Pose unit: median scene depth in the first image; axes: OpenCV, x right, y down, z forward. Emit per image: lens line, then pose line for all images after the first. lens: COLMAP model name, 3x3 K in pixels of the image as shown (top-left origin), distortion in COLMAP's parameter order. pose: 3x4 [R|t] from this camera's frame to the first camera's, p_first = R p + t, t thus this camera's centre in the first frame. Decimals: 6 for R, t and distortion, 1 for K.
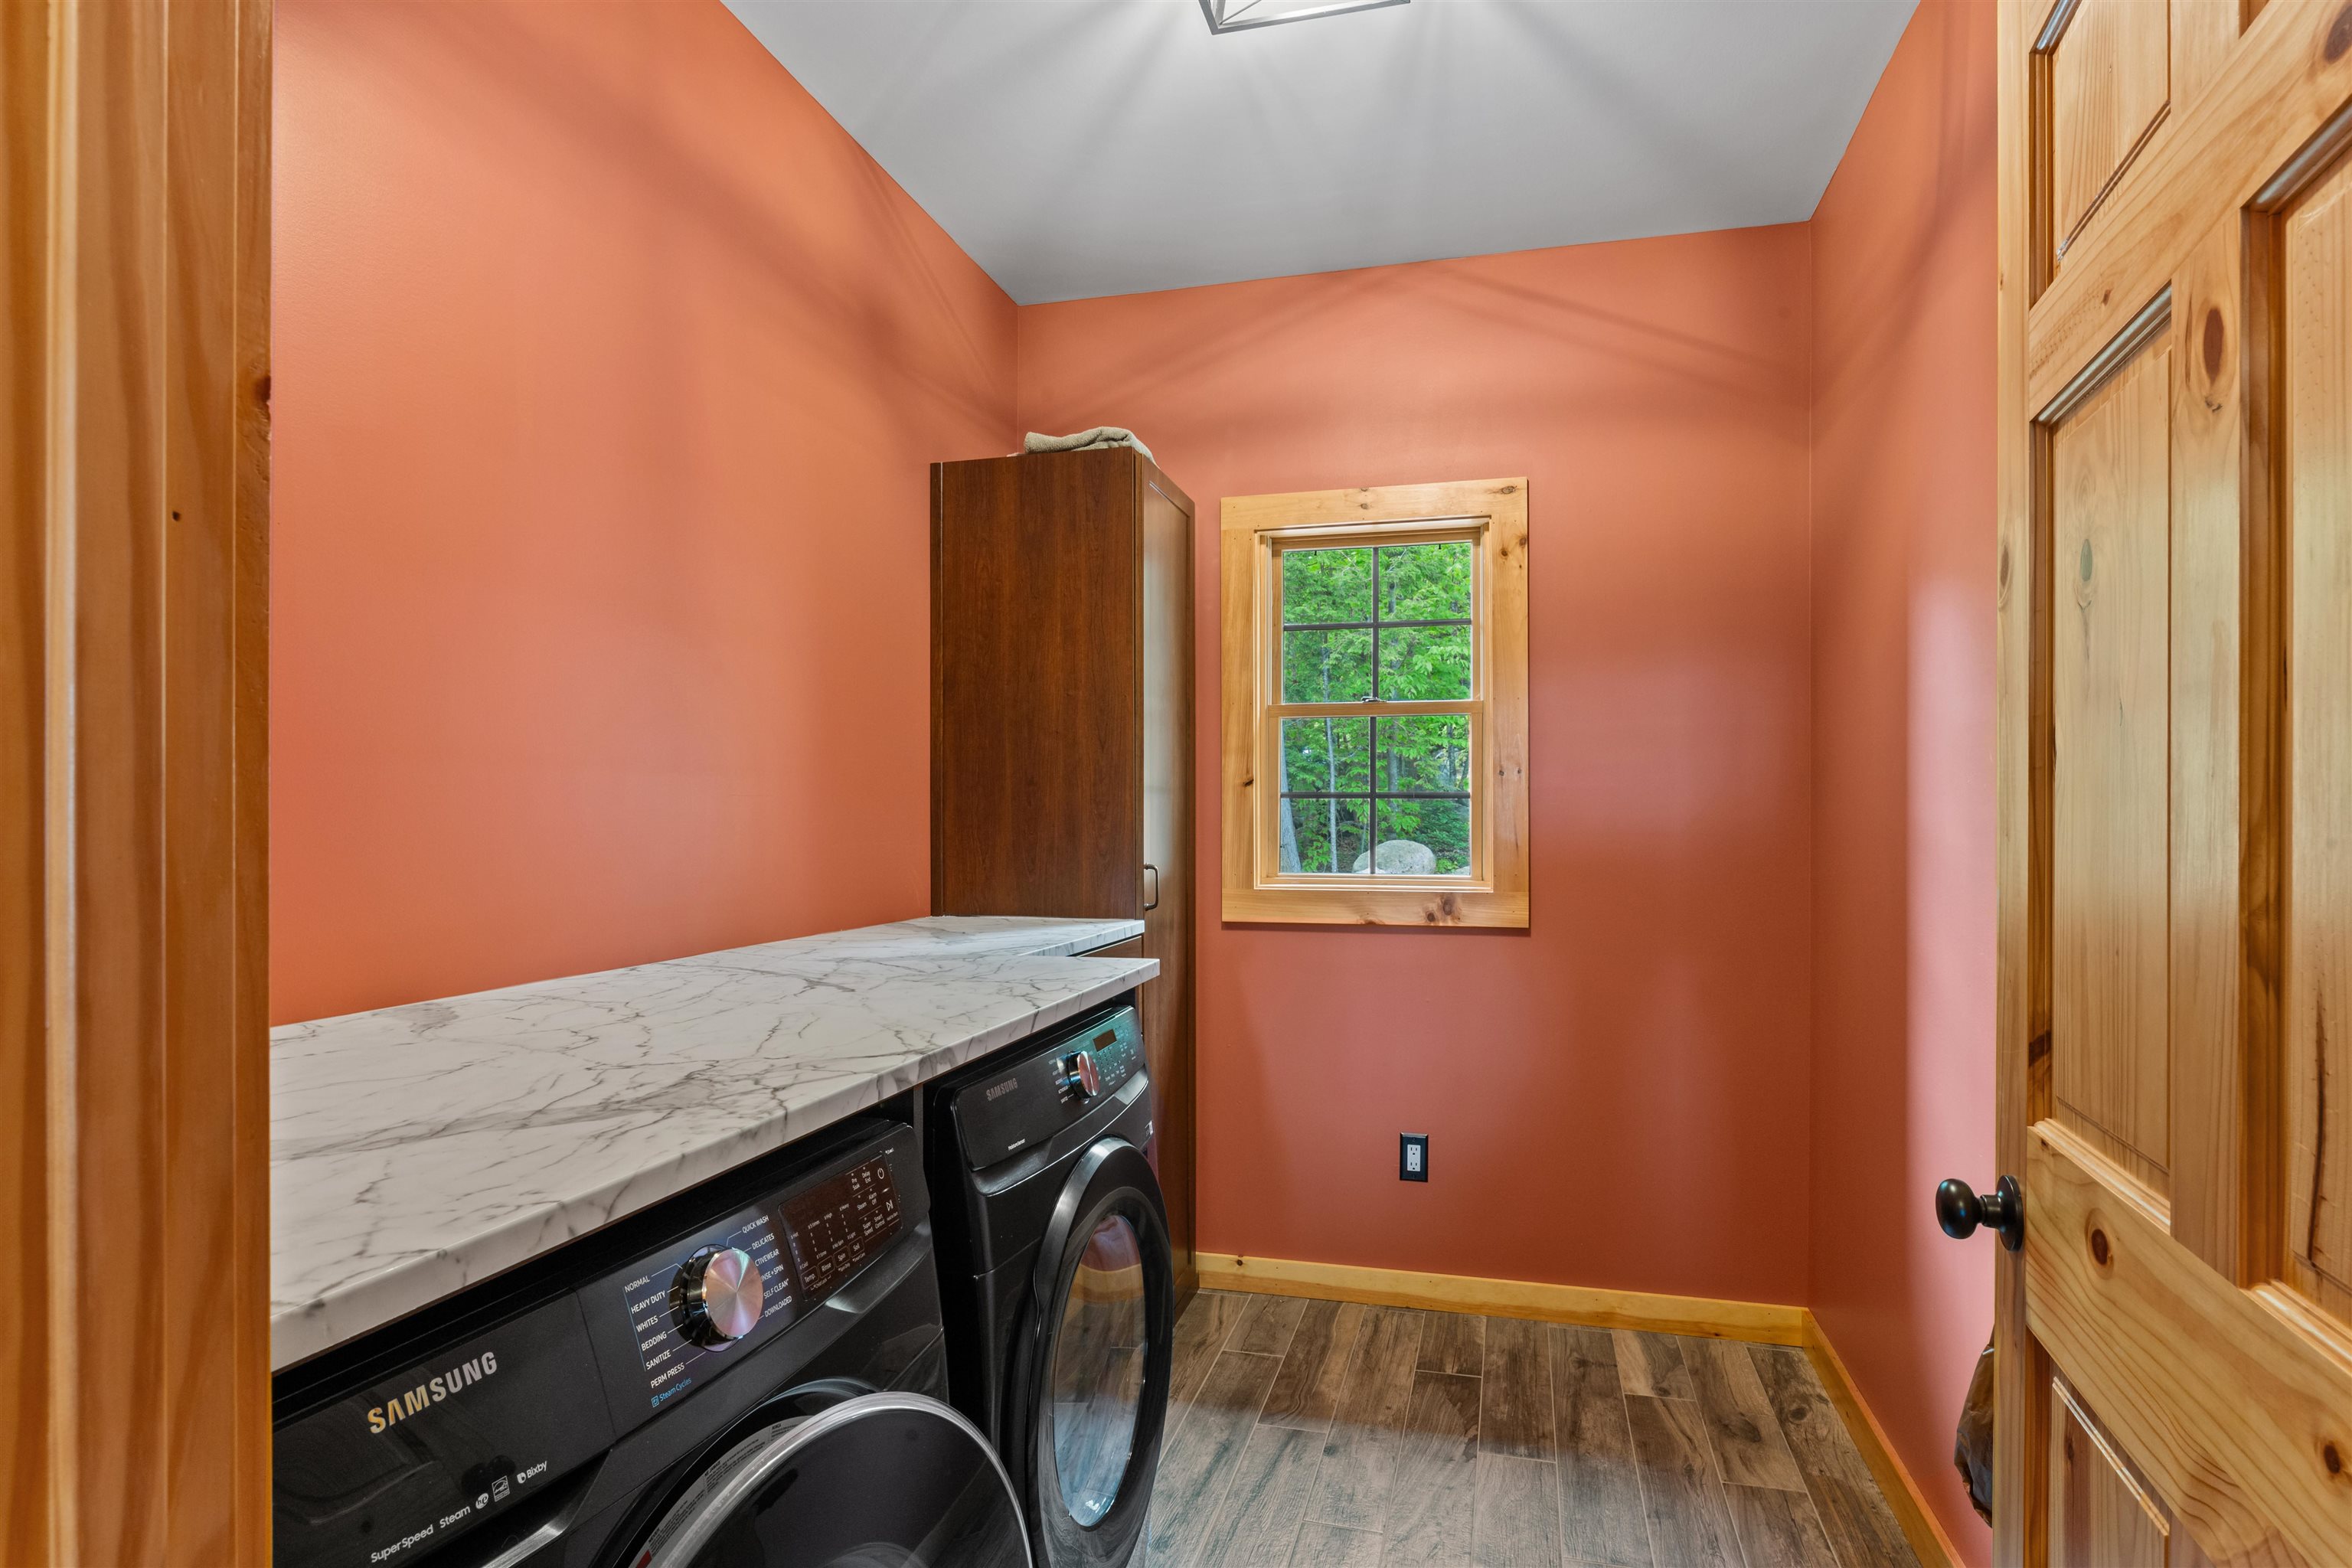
lens RADIAL K [[1317.4, 0, 1176.0], [0, 1317.4, 784.0], [0, 0, 1]] dist [-0.001586, -0.000222]
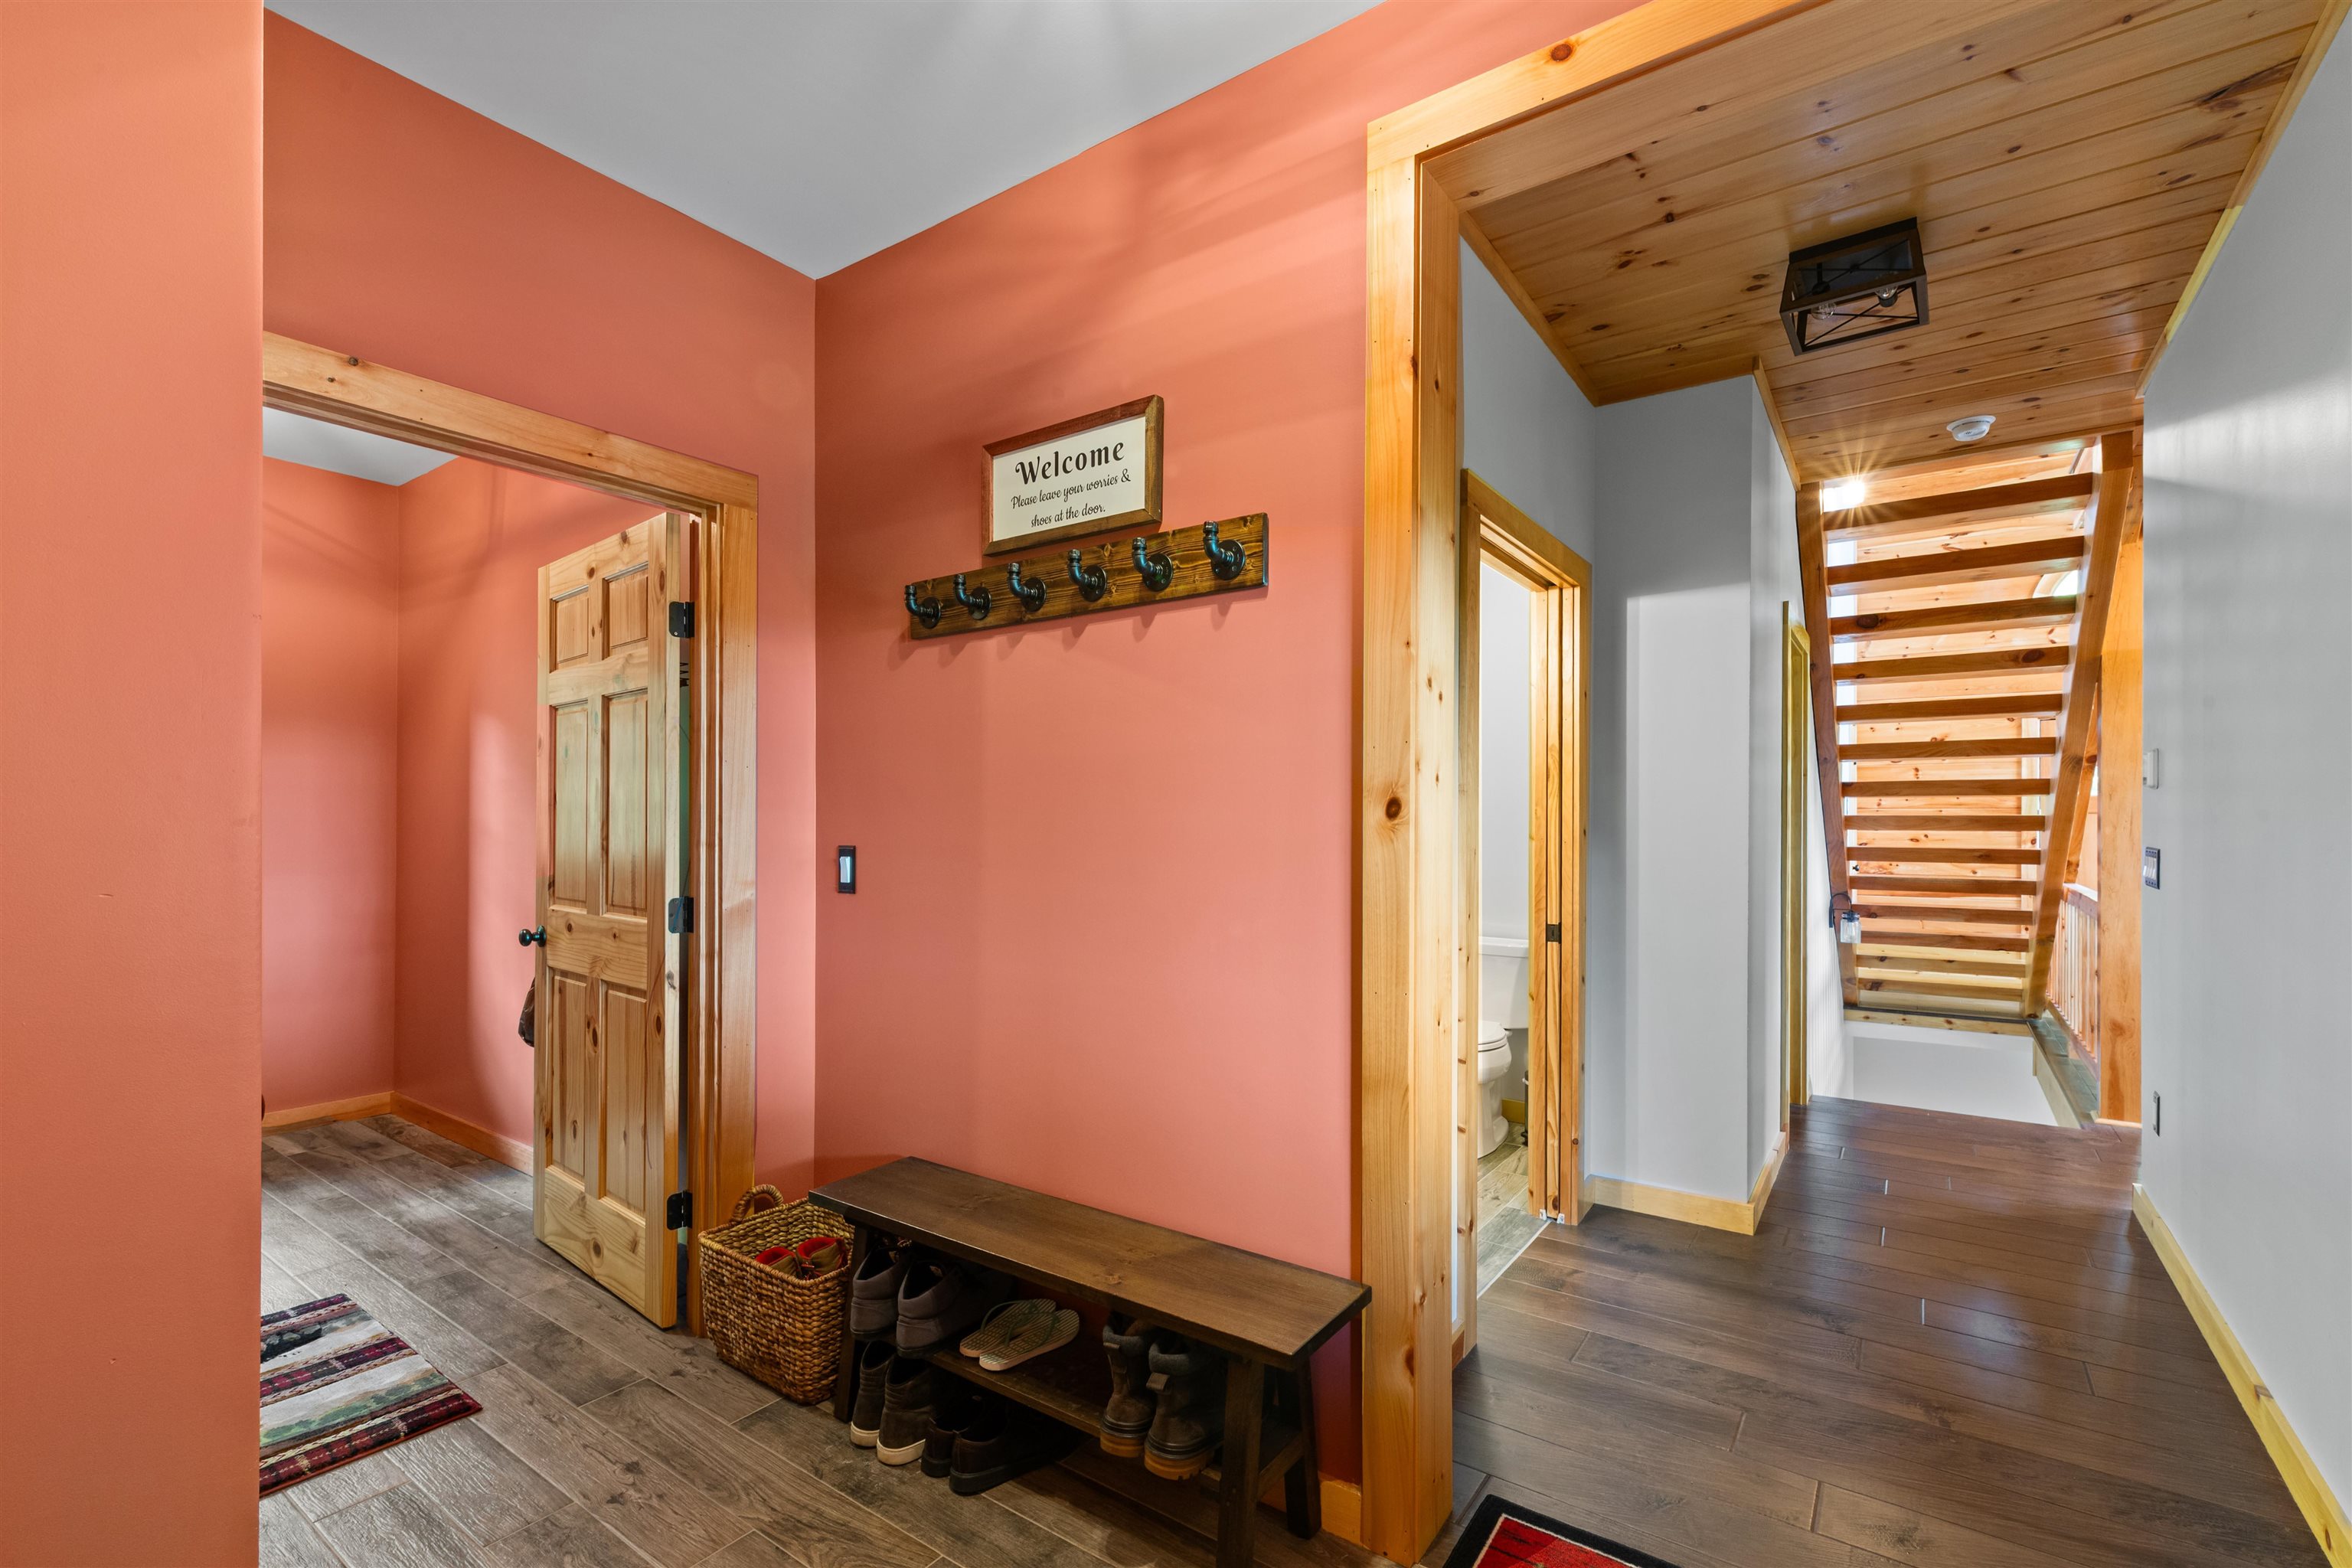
lens RADIAL K [[1009.1, 0, 1183.4], [0, 1009.1, 776.7], [0, 0, 1]] dist [-0.000327, -0.000693]
pose [[0.377042, 0.005284, 0.926181, -0.501404], [-0.006040, 0.999976, -0.003246, -0.038478], [-0.926176, -0.004370, 0.377065, -0.657816]]
